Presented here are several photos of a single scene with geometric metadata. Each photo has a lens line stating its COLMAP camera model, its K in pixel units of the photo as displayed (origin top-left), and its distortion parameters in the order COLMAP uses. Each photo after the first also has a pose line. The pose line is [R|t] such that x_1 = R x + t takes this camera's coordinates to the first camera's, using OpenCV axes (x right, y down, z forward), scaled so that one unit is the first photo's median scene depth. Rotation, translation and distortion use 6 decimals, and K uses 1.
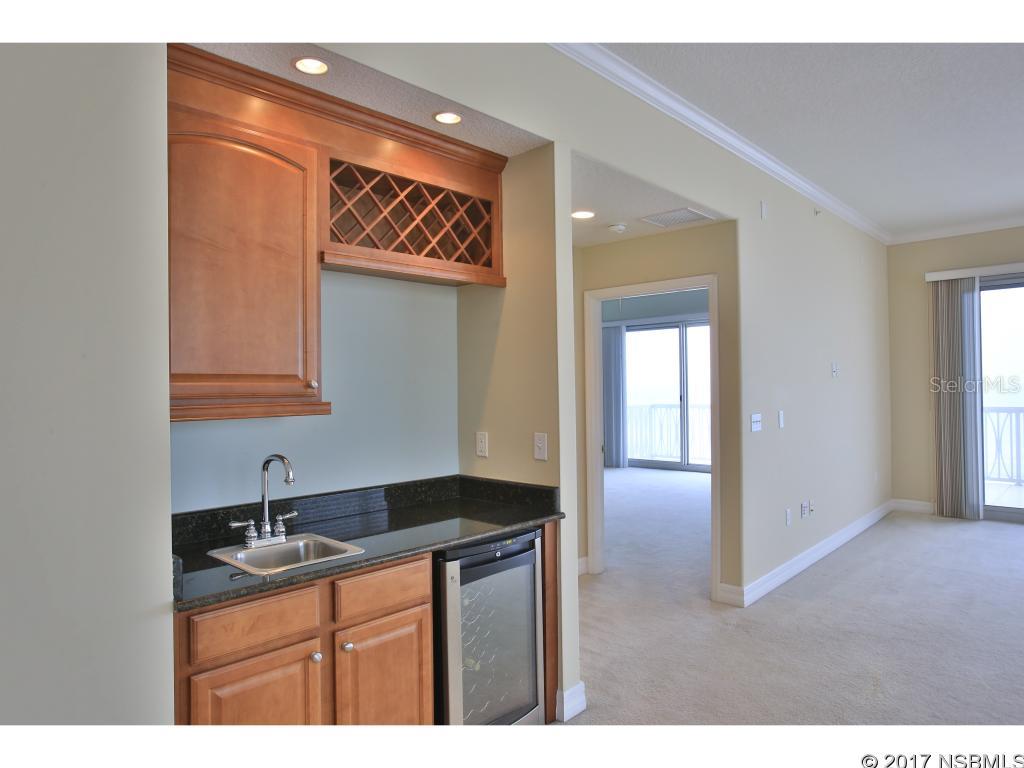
lens RADIAL K [[646.0, 0, 516.3], [0, 646.0, 381.7], [0, 0, 1]] dist [-0.041873, 0.000381]
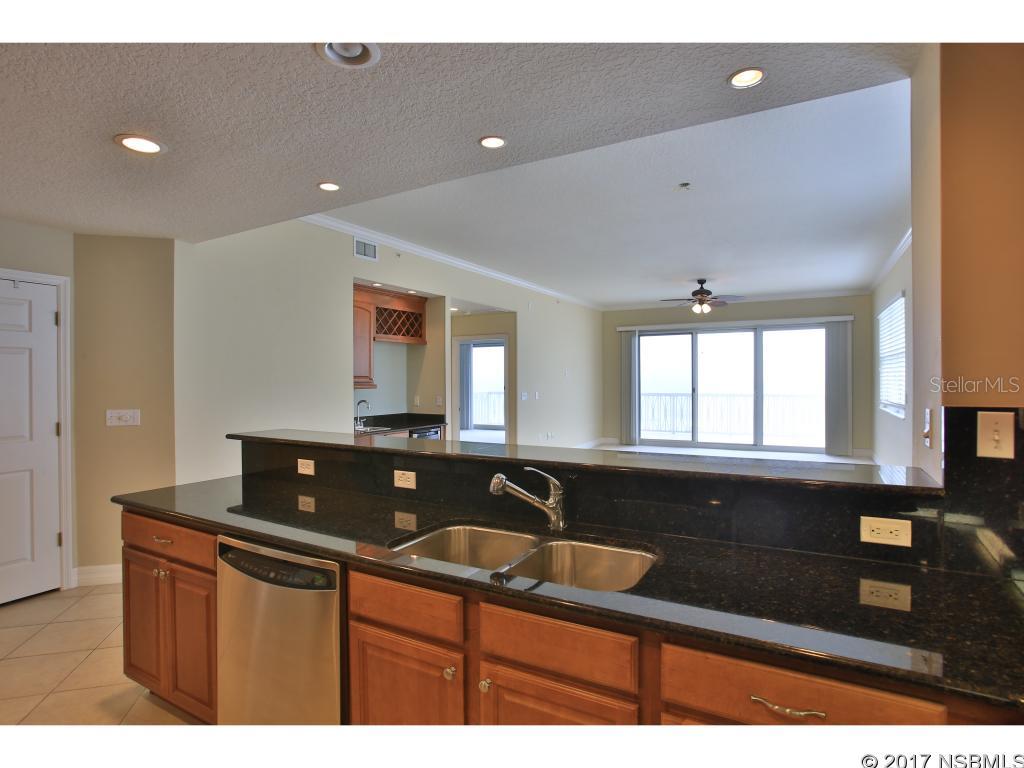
lens RADIAL K [[522.7, 0, 513.0], [0, 522.7, 380.4], [0, 0, 1]] dist [-0.000194, -0.000003]
pose [[0.971377, 0.011912, 0.237243, -0.193413], [-0.013881, 0.999882, 0.006631, -0.011942], [-0.237136, -0.009734, 0.971428, -1.322634]]
